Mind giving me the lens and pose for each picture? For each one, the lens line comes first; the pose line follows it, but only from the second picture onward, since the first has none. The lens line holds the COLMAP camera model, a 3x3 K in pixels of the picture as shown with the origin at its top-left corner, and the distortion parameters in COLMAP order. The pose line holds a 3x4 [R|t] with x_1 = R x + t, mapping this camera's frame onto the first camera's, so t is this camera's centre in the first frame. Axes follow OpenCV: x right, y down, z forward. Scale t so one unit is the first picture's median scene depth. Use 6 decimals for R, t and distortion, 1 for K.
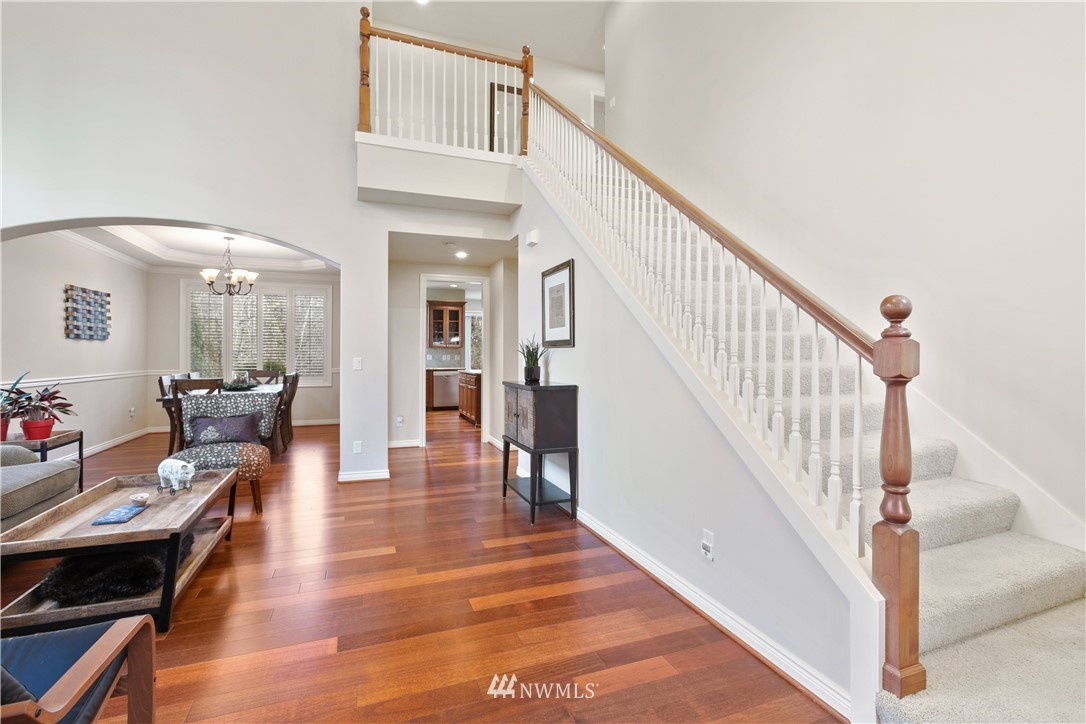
lens RADIAL K [[487.3, 0, 548.3], [0, 487.3, 353.3], [0, 0, 1]] dist [0.001884, 0.000610]
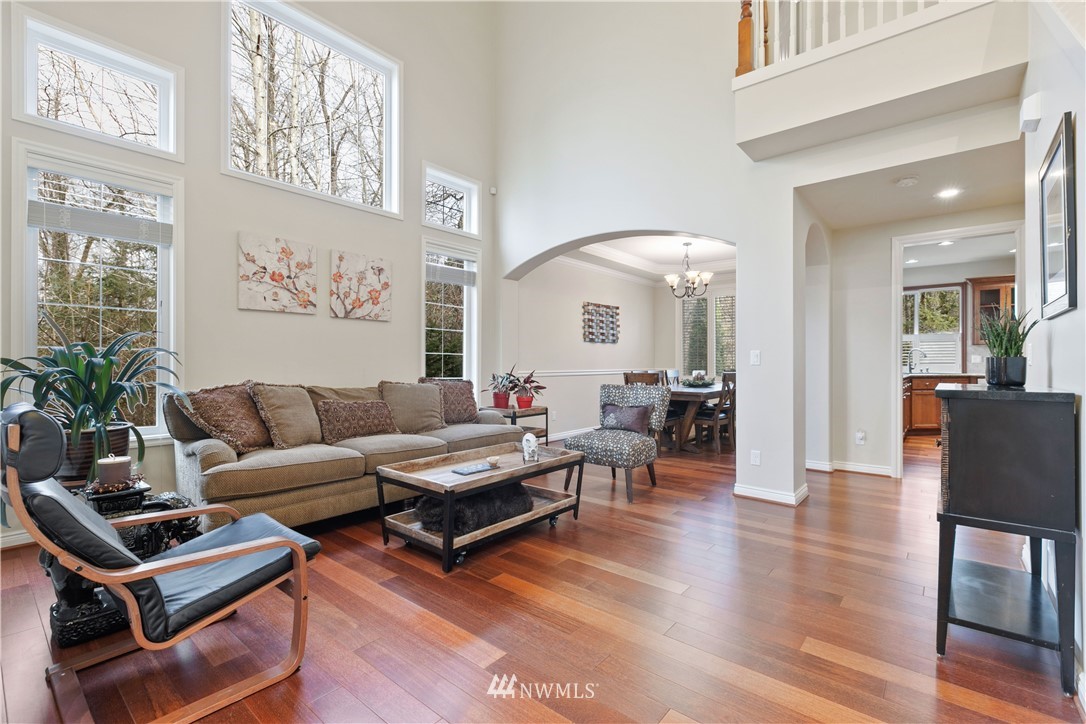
lens RADIAL K [[487.3, 0, 548.2], [0, 487.3, 357.9], [0, 0, 1]] dist [0.001884, 0.000610]
pose [[0.490259, -0.007549, -0.871544, 0.139628], [0.000802, 0.999966, -0.008211, 0.025150], [0.871576, 0.003327, 0.490248, 0.249179]]
